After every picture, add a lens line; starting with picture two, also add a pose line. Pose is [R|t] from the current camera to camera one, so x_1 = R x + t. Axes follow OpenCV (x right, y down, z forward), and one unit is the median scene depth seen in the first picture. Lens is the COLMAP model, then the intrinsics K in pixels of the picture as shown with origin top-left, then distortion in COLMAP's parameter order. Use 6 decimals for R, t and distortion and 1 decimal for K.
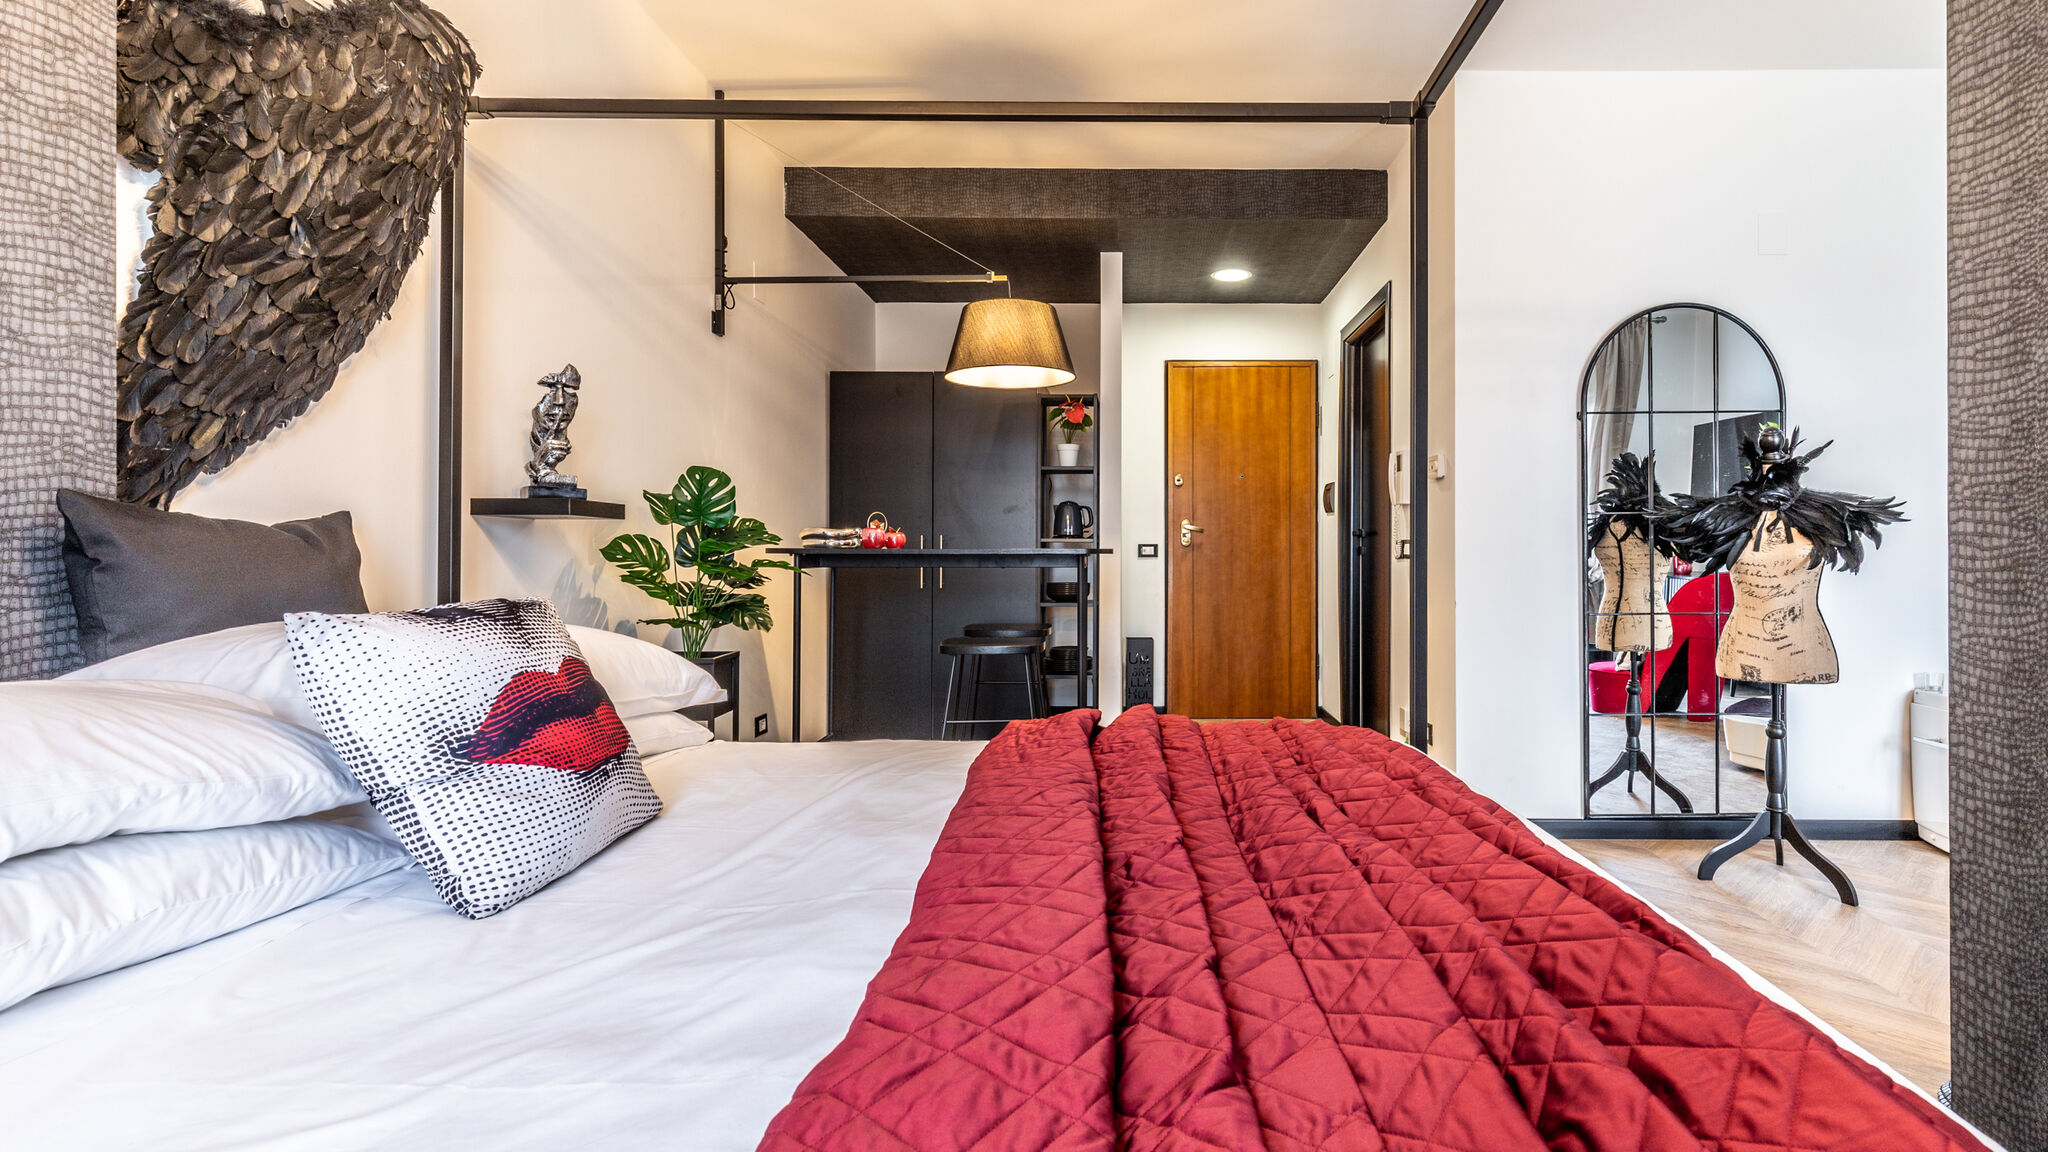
lens RADIAL K [[999.8, 0, 1118.4], [0, 999.8, 550.1], [0, 0, 1]] dist [-0.000037, -0.000479]
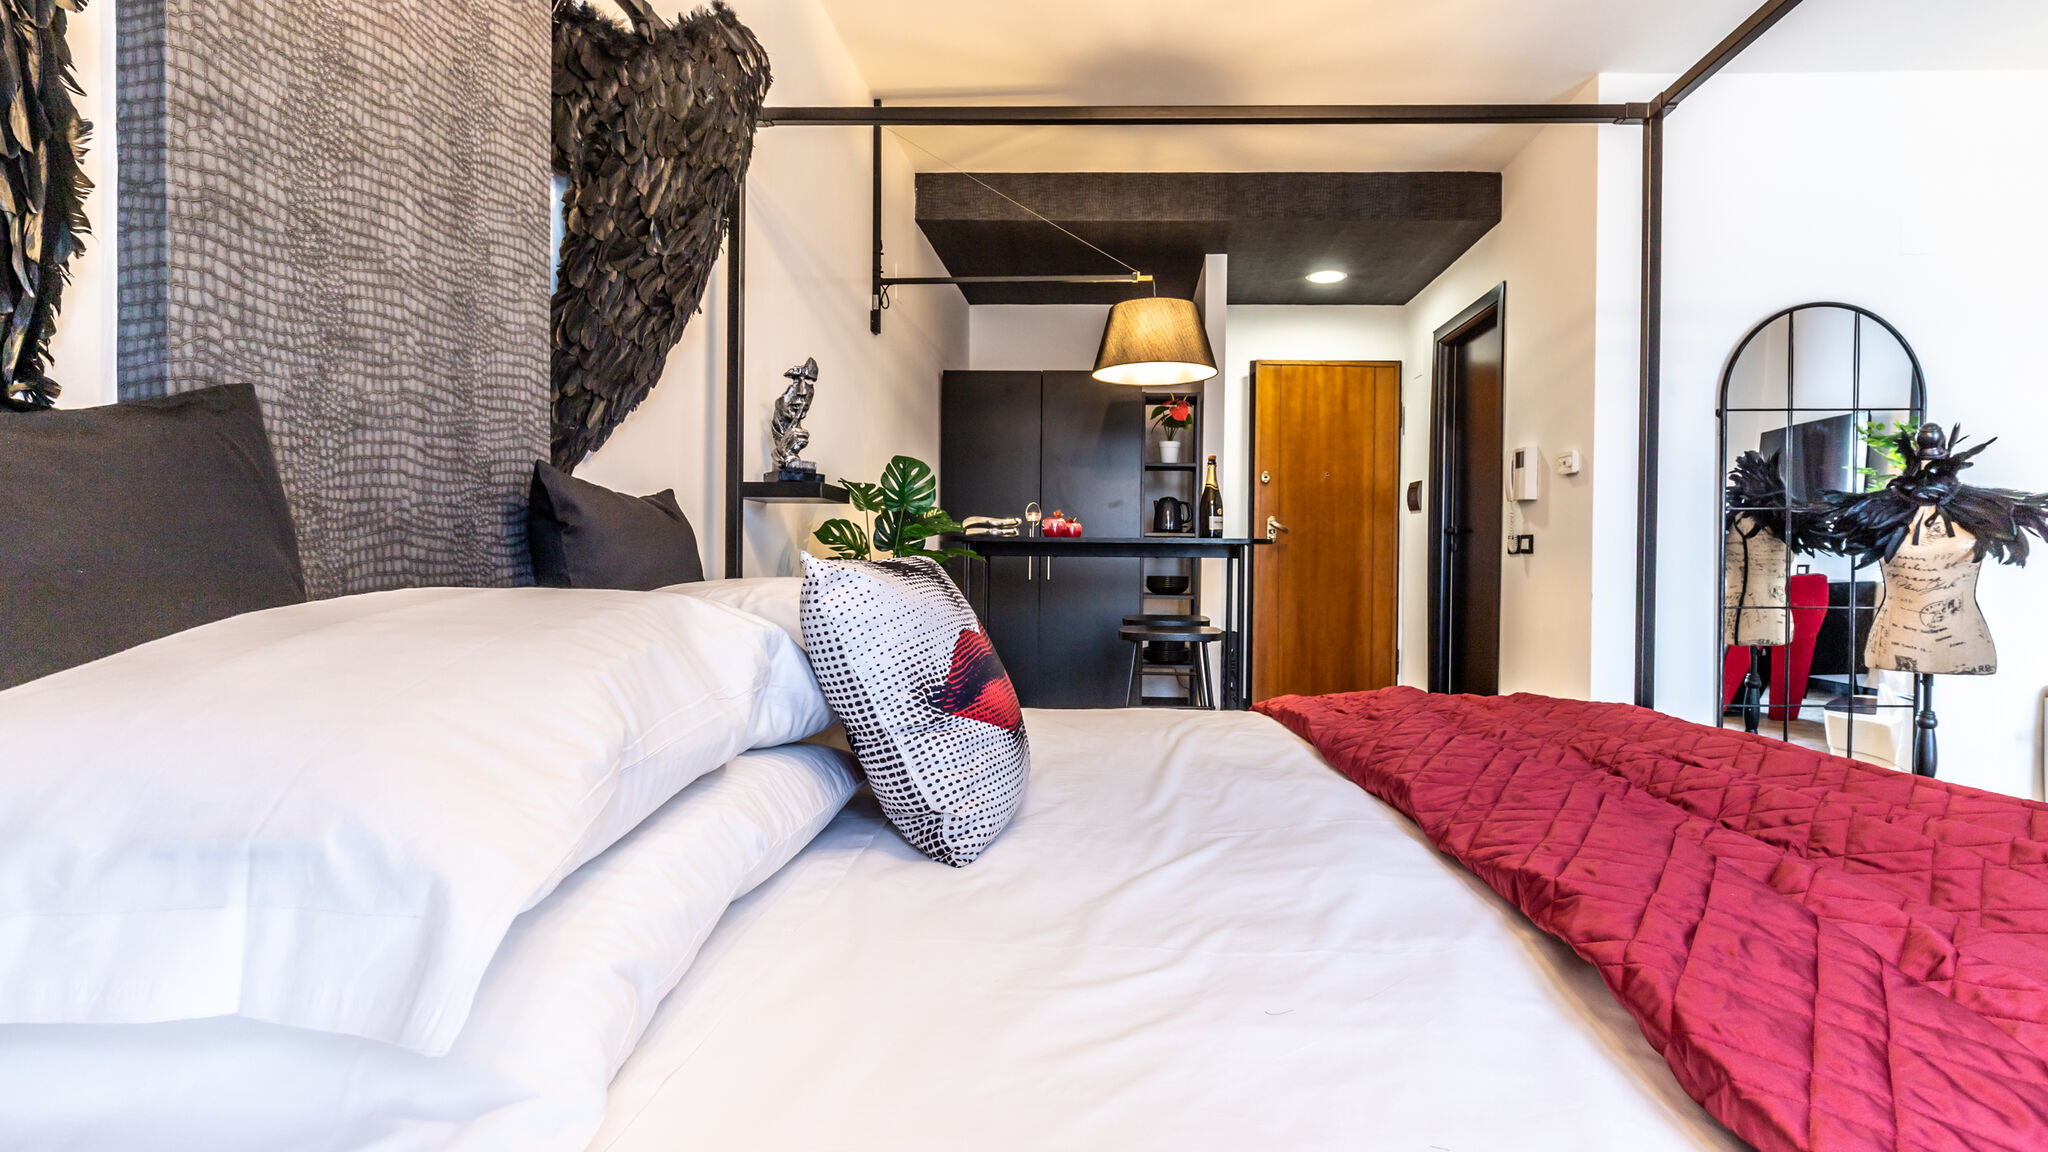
lens RADIAL K [[990.1, 0, 1065.1], [0, 990.1, 569.0], [0, 0, 1]] dist [-0.011752, 0.000672]
pose [[0.999128, 0.008931, -0.040777, -0.185706], [-0.008314, 0.999849, 0.015255, 0.017298], [0.040907, -0.014902, 0.999052, -0.037183]]
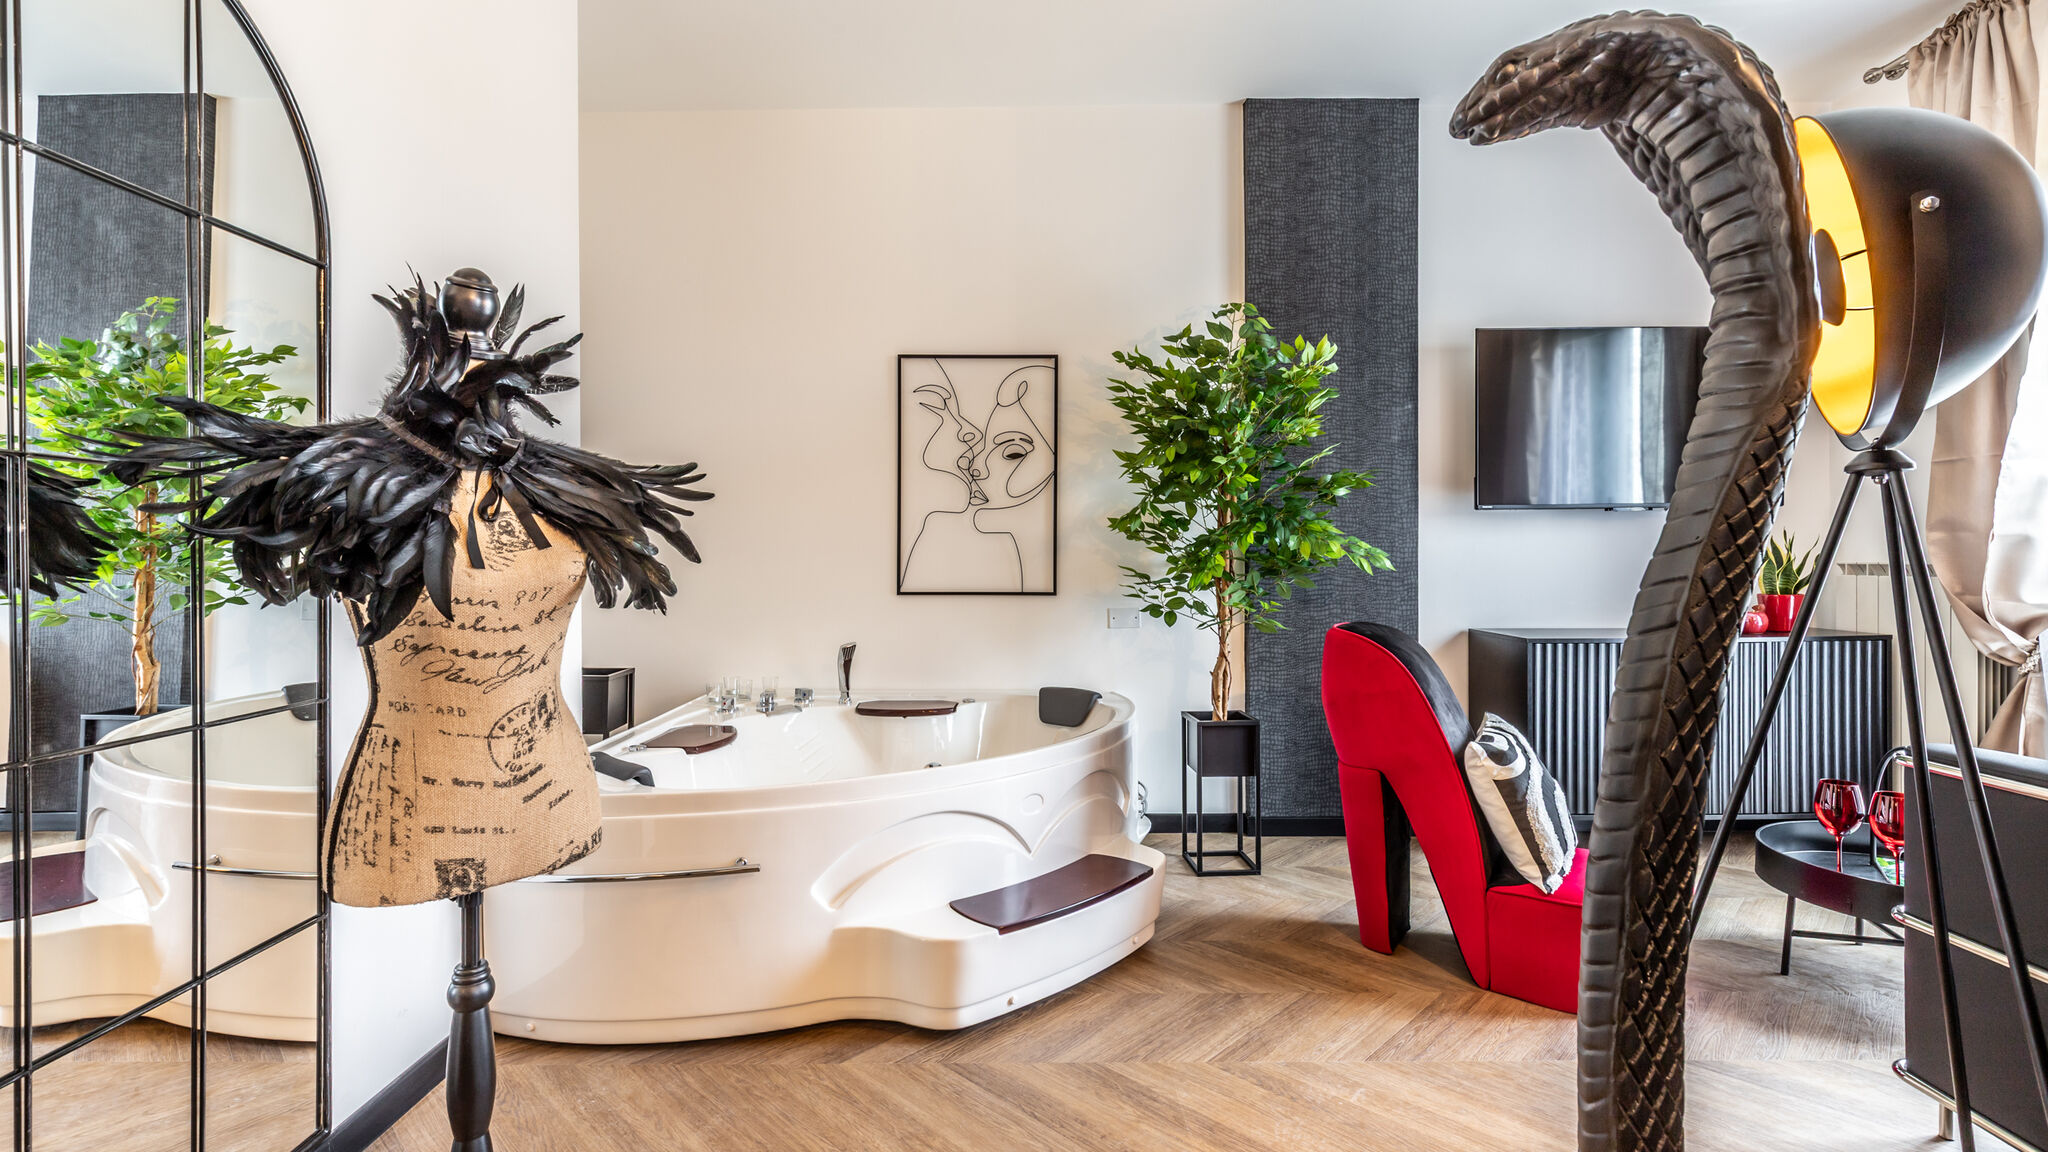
lens RADIAL K [[932.1, 0, 1026.4], [0, 932.1, 564.2], [0, 0, 1]] dist [0.015791, -0.005012]
pose [[-0.013940, -0.000640, 0.999903, 0.256994], [0.005479, 0.999985, 0.000716, 0.000498], [-0.999888, 0.005489, -0.013936, 0.774673]]
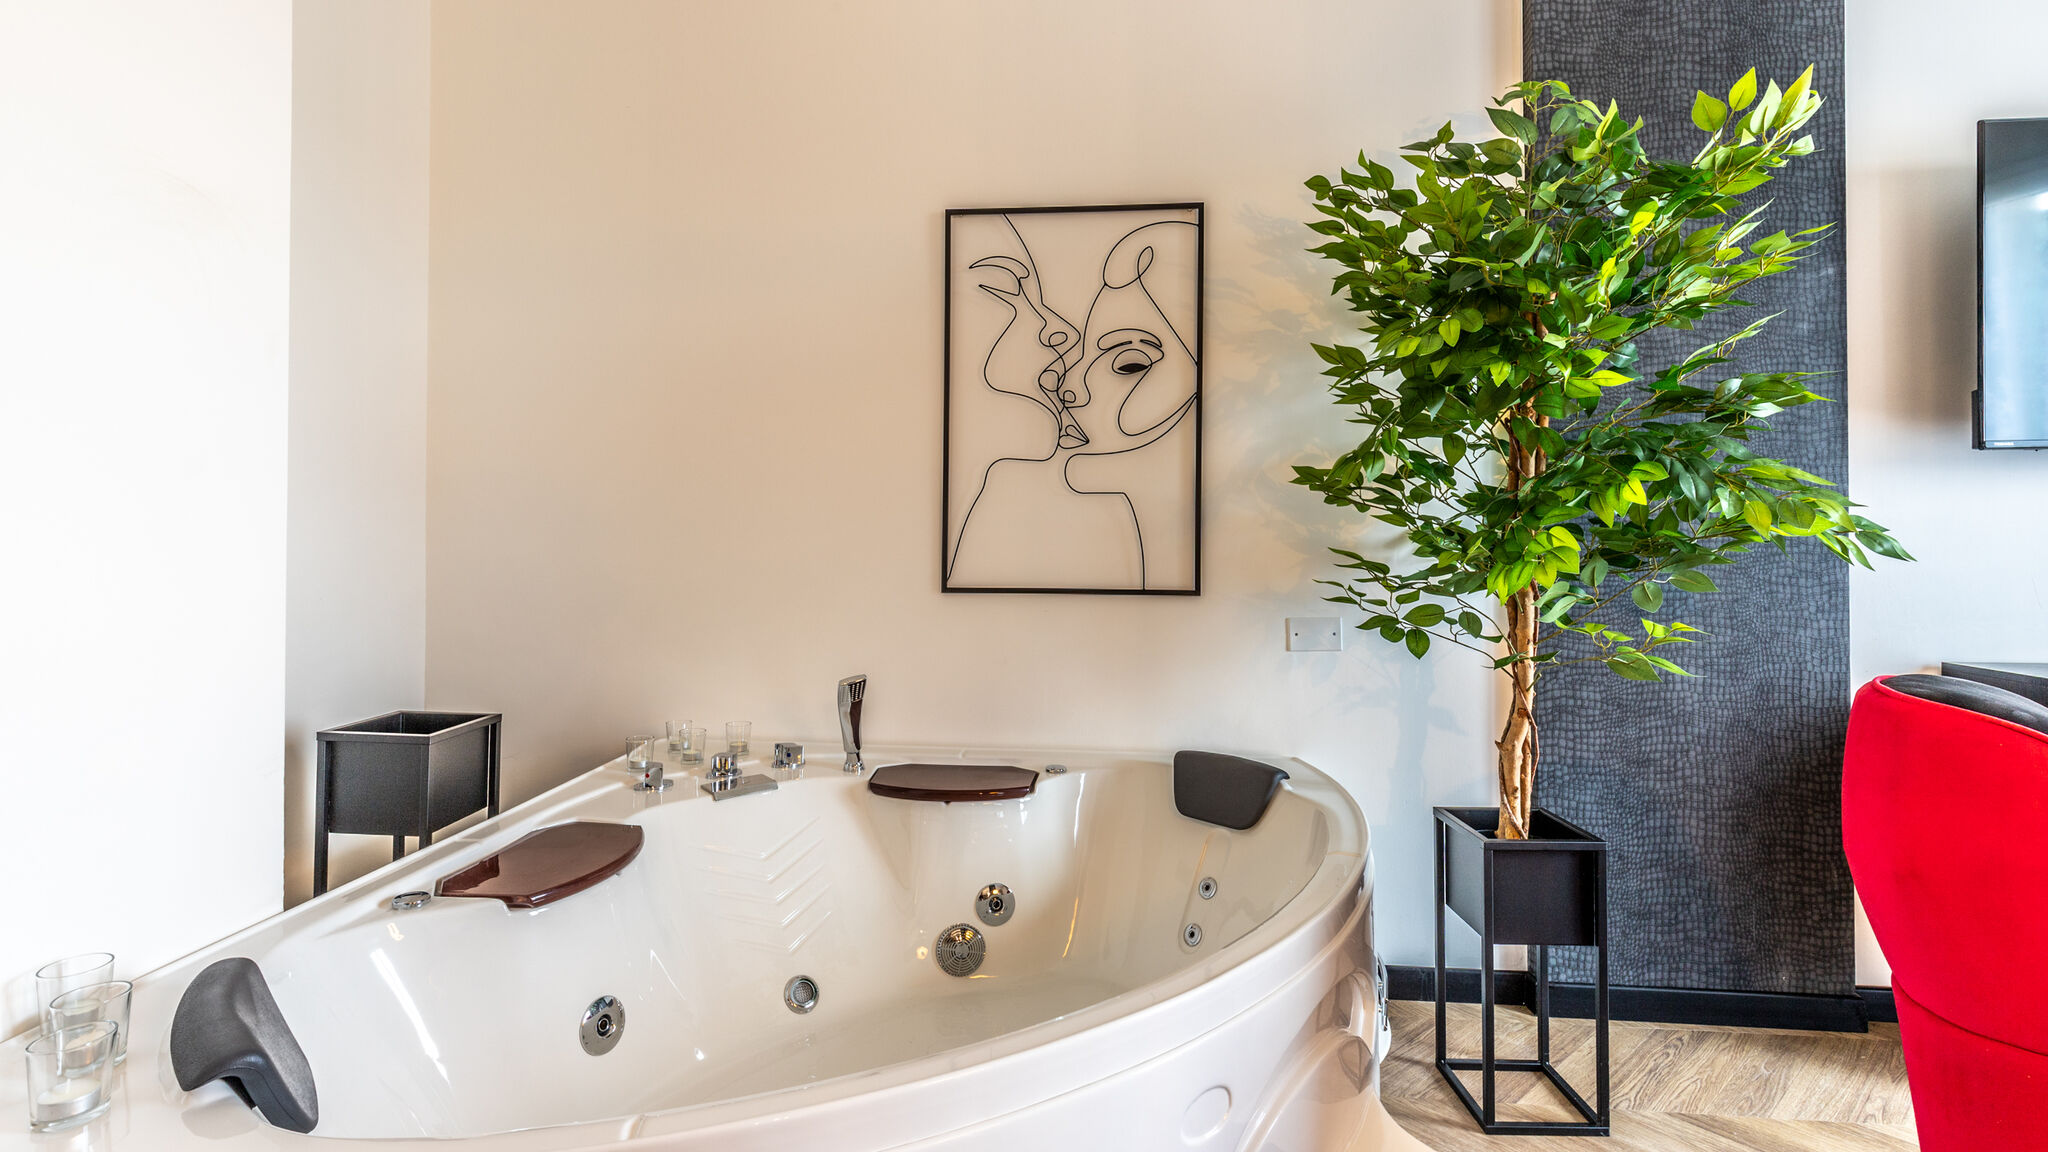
lens RADIAL K [[932.1, 0, 1018.9], [0, 932.1, 528.7], [0, 0, 1]] dist [0.015791, -0.005012]
pose [[0.083725, 0.014365, 0.996385, 0.695869], [0.000408, 0.999896, -0.014450, -0.000286], [-0.996489, 0.001616, 0.083710, 0.798828]]
